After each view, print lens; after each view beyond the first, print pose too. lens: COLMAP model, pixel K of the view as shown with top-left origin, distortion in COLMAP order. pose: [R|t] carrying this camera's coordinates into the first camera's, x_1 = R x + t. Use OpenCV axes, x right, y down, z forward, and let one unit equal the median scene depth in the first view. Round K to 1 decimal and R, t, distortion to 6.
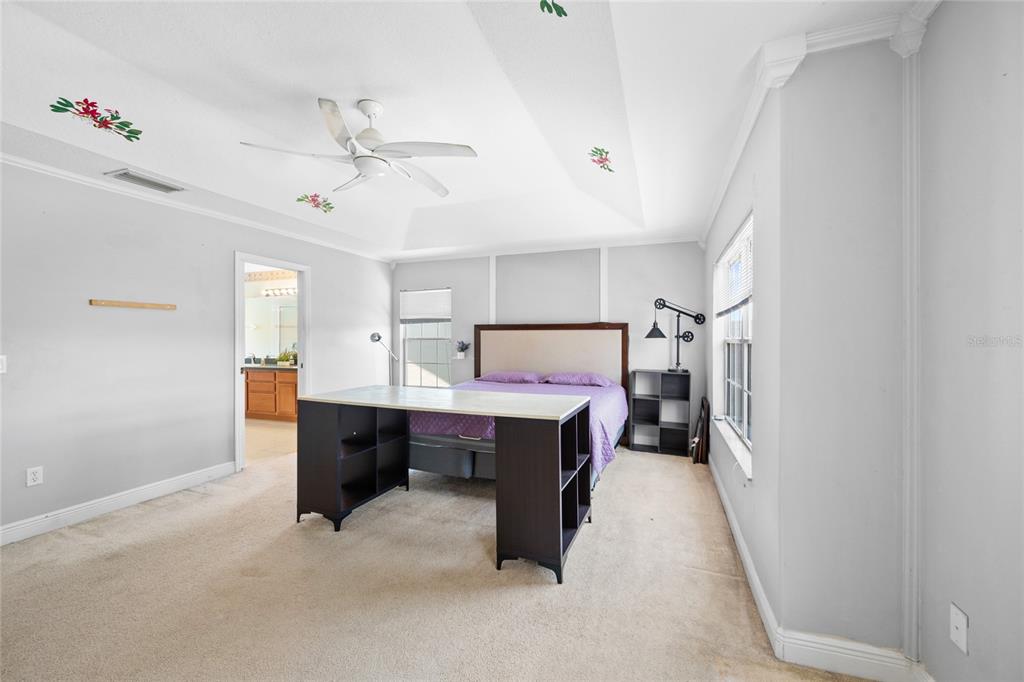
lens RADIAL K [[404.2, 0, 518.8], [0, 404.2, 339.5], [0, 0, 1]] dist [0.002258, 0.000401]
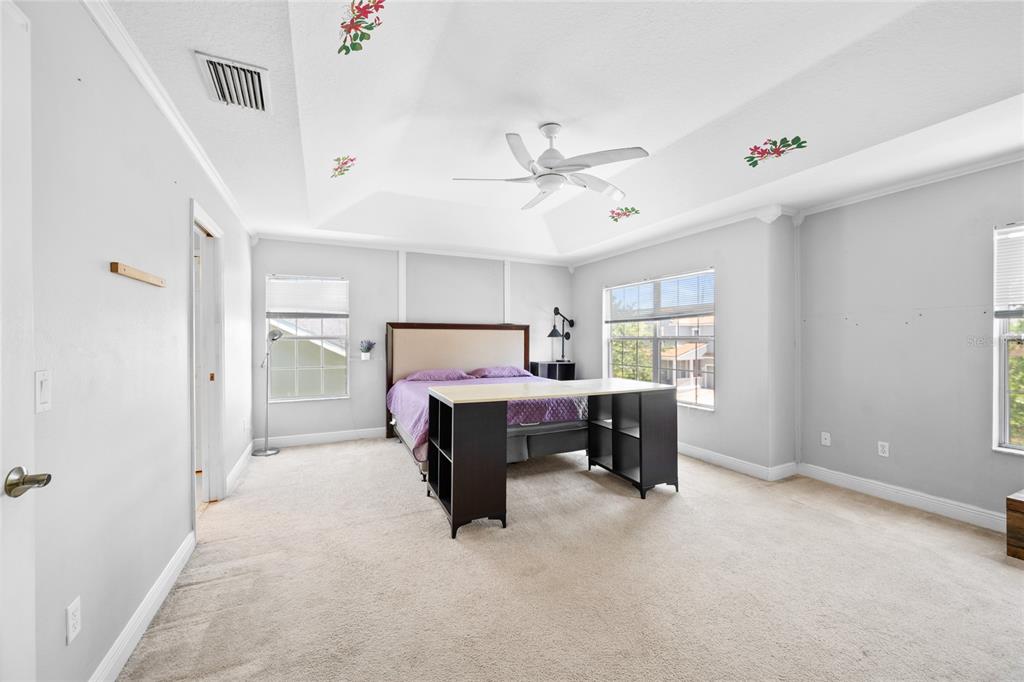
lens RADIAL K [[404.2, 0, 518.8], [0, 404.2, 339.5], [0, 0, 1]] dist [0.002258, 0.000401]
pose [[0.693554, -0.002953, 0.720398, -0.685382], [0.001479, 0.999995, 0.002675, 0.000735], [-0.720403, -0.000790, 0.693555, 0.163190]]
